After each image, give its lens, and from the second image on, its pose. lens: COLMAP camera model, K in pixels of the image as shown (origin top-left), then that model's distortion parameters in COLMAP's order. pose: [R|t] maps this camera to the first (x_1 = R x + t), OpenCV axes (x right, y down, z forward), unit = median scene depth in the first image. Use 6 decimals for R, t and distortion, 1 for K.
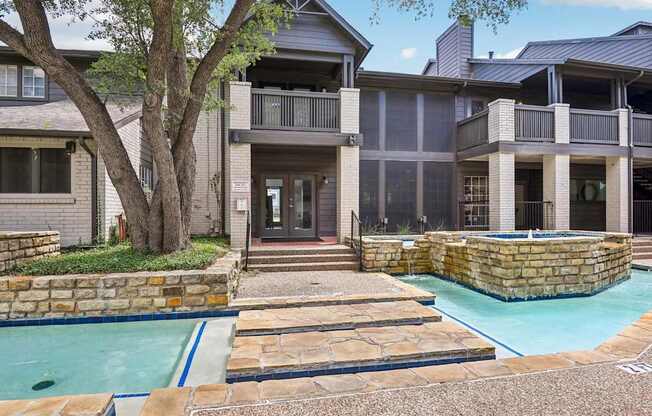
lens RADIAL K [[346.6, 0, 320.2], [0, 346.6, 212.3], [0, 0, 1]] dist [-0.025251, 0.000630]
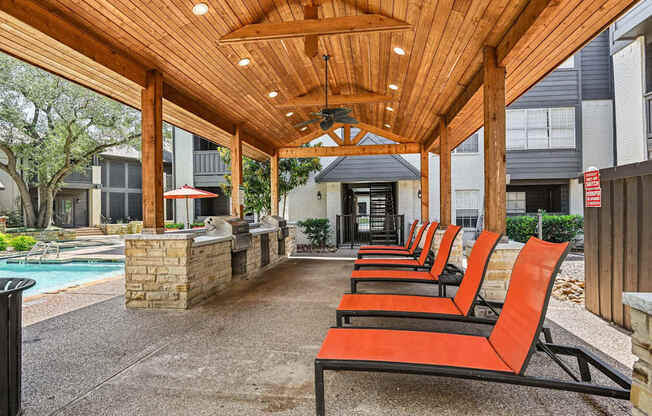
lens RADIAL K [[346.6, 0, 320.2], [0, 346.6, 212.3], [0, 0, 1]] dist [-0.025251, 0.000630]
pose [[0.695331, -0.004784, 0.718674, -0.562267], [0.009568, 0.999951, -0.002600, 0.001212], [-0.718626, 0.008684, 0.695342, -1.854136]]
